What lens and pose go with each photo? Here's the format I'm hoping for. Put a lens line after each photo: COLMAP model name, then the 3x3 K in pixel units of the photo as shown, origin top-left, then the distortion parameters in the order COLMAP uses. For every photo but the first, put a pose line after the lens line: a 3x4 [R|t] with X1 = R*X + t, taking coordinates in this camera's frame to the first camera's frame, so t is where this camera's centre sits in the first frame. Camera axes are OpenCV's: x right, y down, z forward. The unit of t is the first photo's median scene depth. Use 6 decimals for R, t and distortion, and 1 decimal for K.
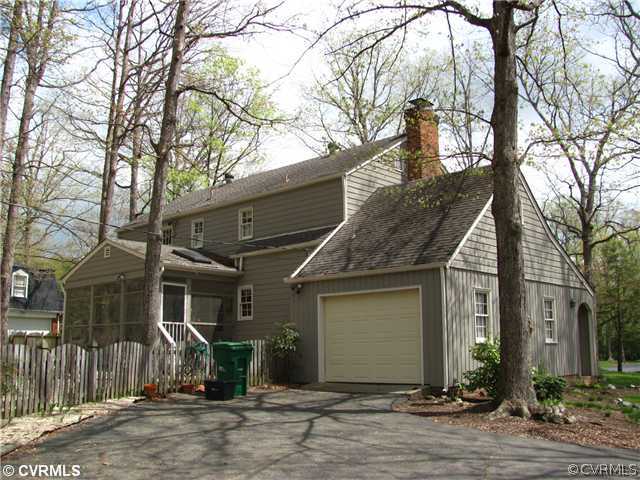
lens RADIAL K [[669.9, 0, 320.0], [0, 669.9, 240.0], [0, 0, 1]] dist [-0.215834, 0.253500]
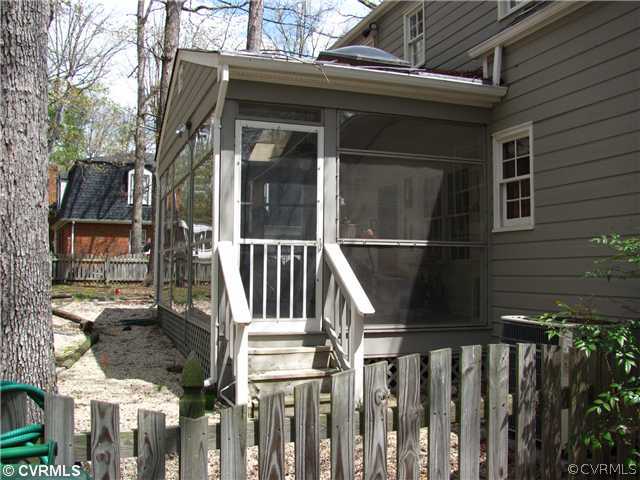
lens RADIAL K [[669.9, 0, 320.0], [0, 669.9, 240.0], [0, 0, 1]] dist [-0.215834, 0.253500]
pose [[0.884098, -0.006983, -0.467250, -0.045043], [0.066786, 0.991512, 0.111549, 0.084679], [0.462505, -0.129826, 0.877060, 0.685313]]
